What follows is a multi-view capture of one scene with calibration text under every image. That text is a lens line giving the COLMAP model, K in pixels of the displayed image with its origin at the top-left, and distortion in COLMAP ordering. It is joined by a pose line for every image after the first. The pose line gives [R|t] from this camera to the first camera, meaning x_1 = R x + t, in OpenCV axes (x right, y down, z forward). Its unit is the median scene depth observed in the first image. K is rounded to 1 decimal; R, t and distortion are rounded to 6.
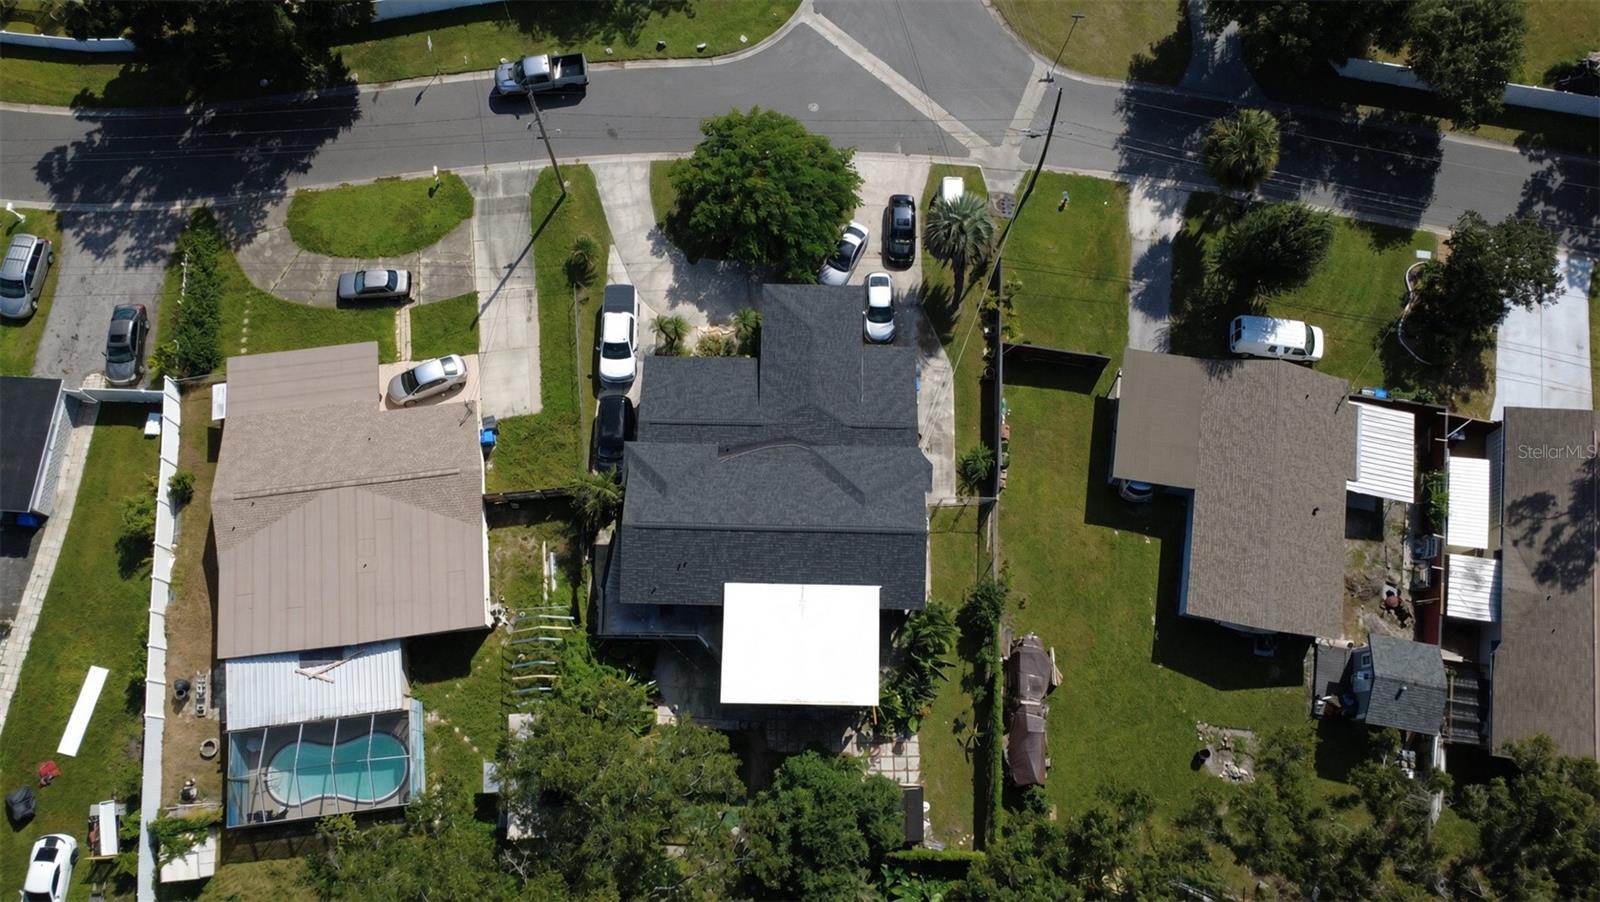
lens RADIAL K [[1173.9, 0, 807.3], [0, 1173.9, 448.8], [0, 0, 1]] dist [0.000809, -0.001679]
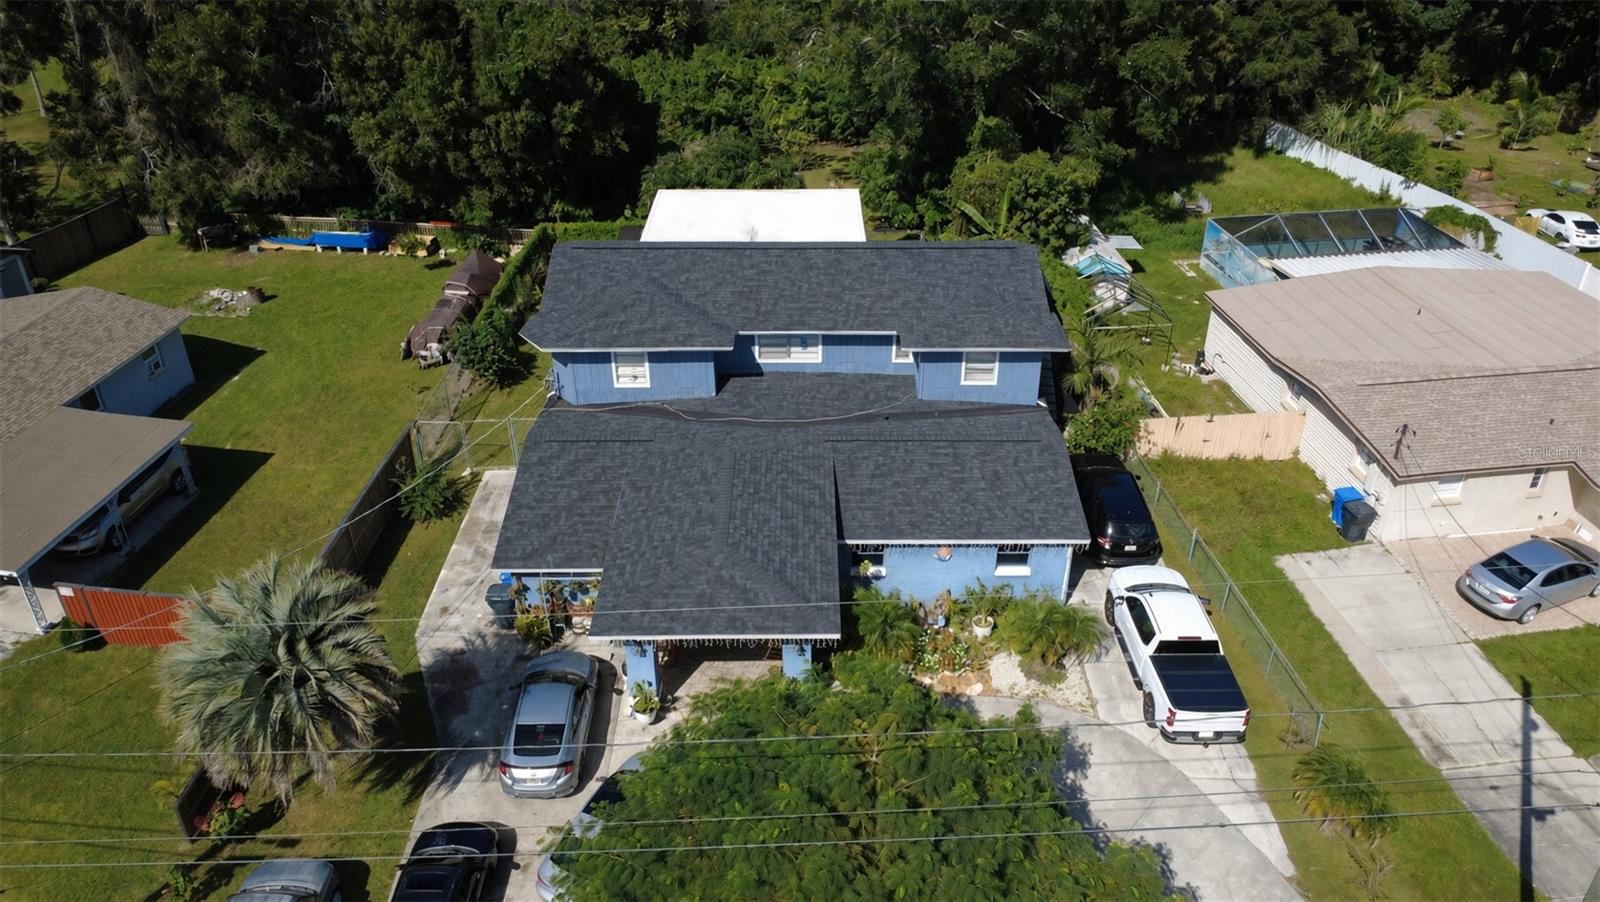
lens RADIAL K [[1173.9, 0, 807.3], [0, 1173.9, 448.8], [0, 0, 1]] dist [0.000809, -0.001679]
pose [[-0.999730, 0.006596, -0.022276, -0.017064], [-0.023201, -0.233798, 0.972008, -0.484780], [0.001203, 0.972263, 0.233888, 0.809699]]
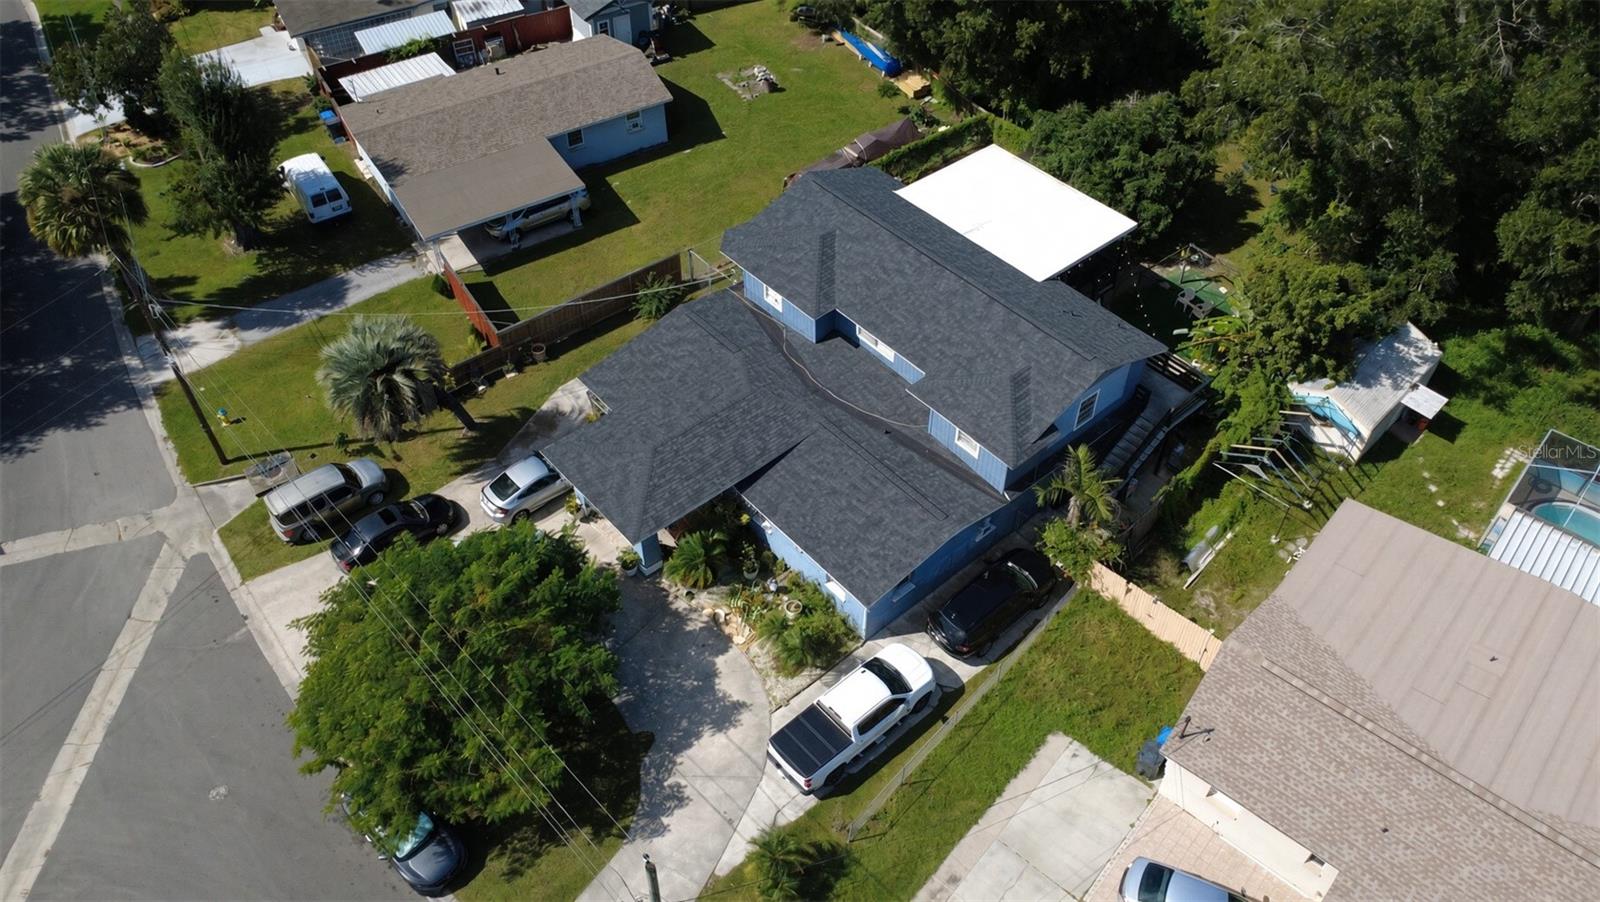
lens RADIAL K [[1173.9, 0, 807.3], [0, 1173.9, 448.8], [0, 0, 1]] dist [0.000809, -0.001679]
pose [[-0.666750, -0.539146, 0.514555, -0.347109], [0.711465, -0.254838, 0.654886, -0.422239], [-0.221951, 0.802733, 0.553496, 0.598413]]
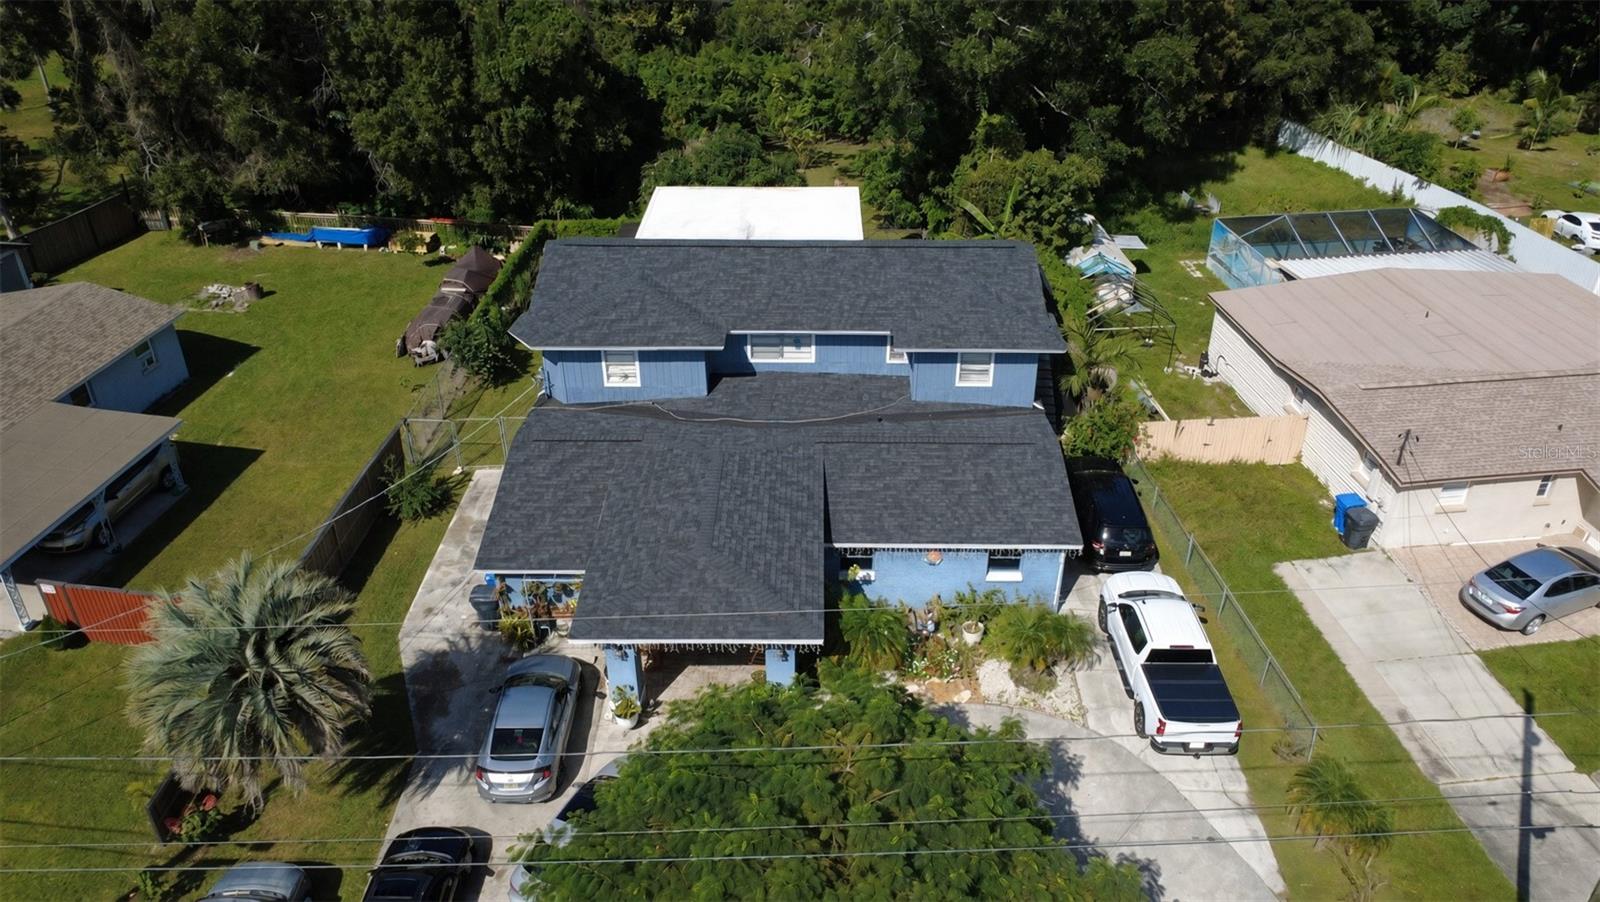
lens RADIAL K [[1173.9, 0, 807.3], [0, 1173.9, 448.8], [0, 0, 1]] dist [0.000809, -0.001679]
pose [[-0.999965, -0.000529, -0.008387, -0.027565], [-0.008027, -0.235329, 0.971883, -0.478210], [-0.002488, 0.971916, 0.235316, 0.810027]]
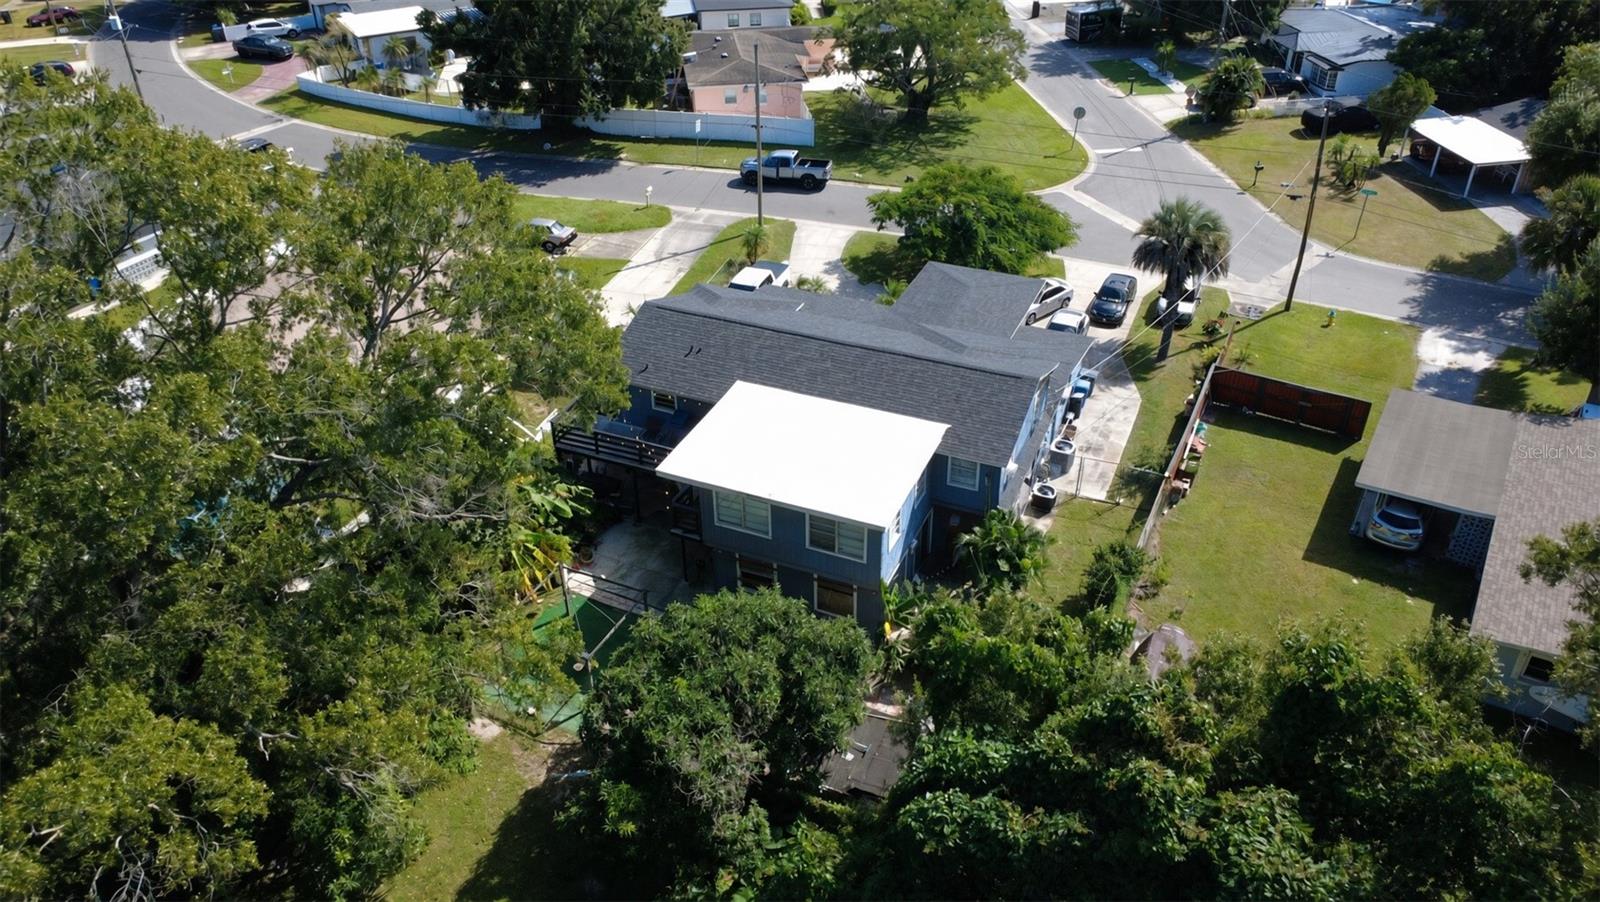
lens RADIAL K [[1173.9, 0, 807.3], [0, 1173.9, 448.8], [0, 0, 1]] dist [0.000809, -0.001679]
pose [[0.925035, 0.198571, -0.323852, 0.171450], [-0.359050, 0.735450, -0.574628, 0.449895], [0.124072, 0.647829, 0.751614, 0.426277]]
